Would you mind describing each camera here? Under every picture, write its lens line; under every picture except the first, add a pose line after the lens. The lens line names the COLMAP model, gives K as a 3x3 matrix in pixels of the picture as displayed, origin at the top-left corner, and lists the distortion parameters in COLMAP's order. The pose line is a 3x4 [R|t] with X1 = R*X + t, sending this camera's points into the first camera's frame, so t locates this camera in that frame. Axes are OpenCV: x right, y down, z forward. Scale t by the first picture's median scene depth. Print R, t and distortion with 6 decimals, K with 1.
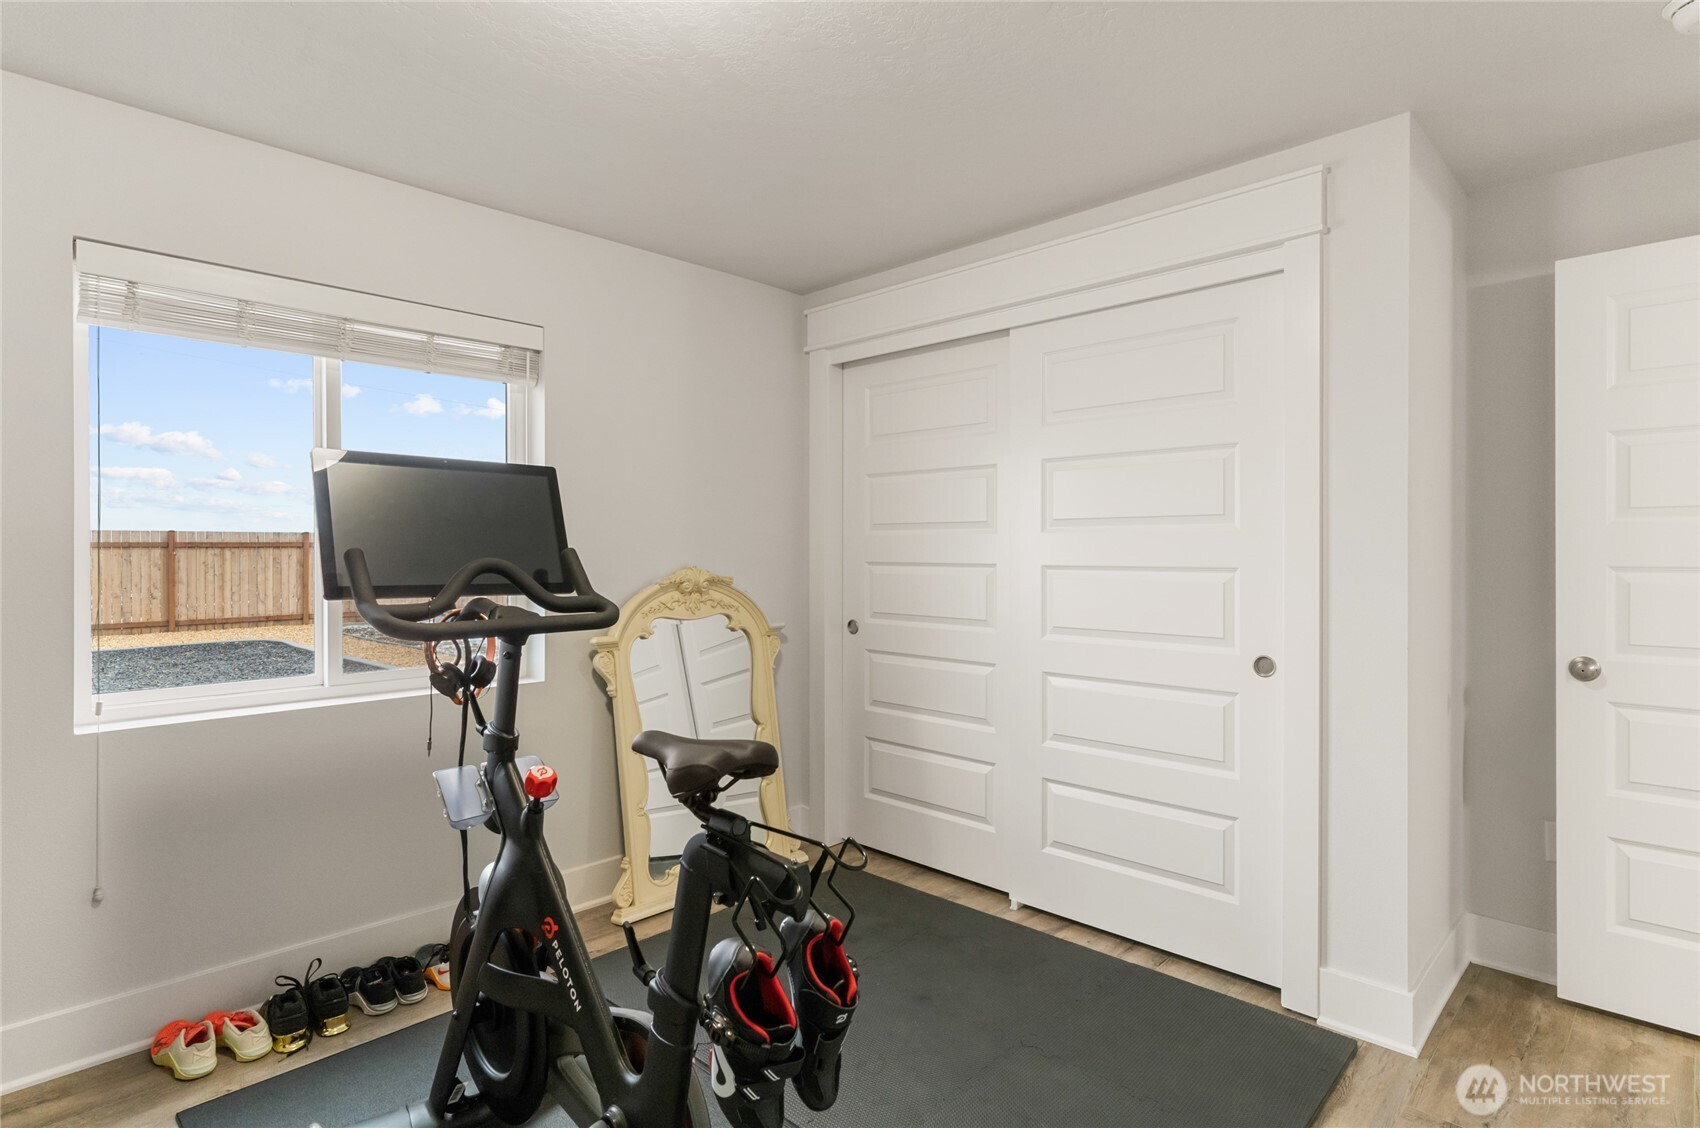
lens RADIAL K [[863.4, 0, 847.4], [0, 863.4, 557.0], [0, 0, 1]] dist [-0.002749, -0.000259]
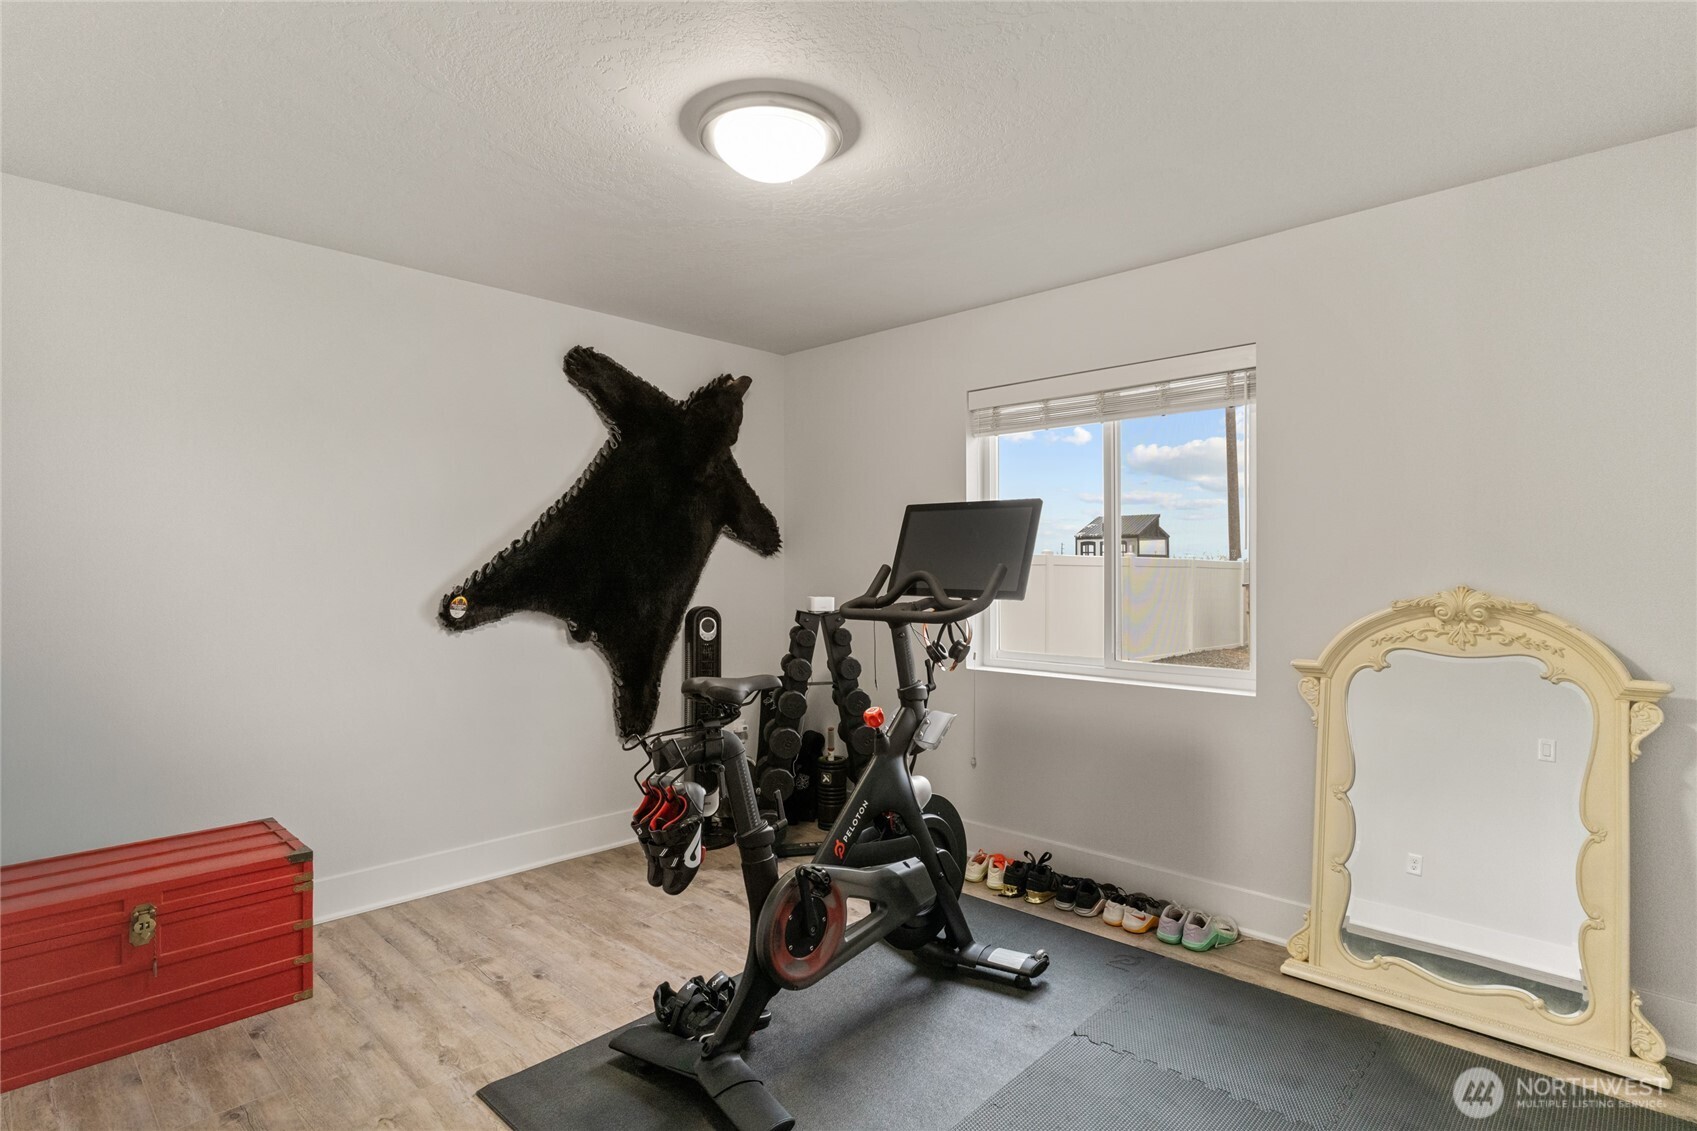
lens RADIAL K [[861.9, 0, 851.0], [0, 861.9, 569.4], [0, 0, 1]] dist [-0.002749, -0.000259]
pose [[0.015082, 0.003934, -0.999879, 0.682855], [-0.002820, 0.999988, 0.003892, -0.006519], [0.999882, 0.002761, 0.015093, 0.548937]]
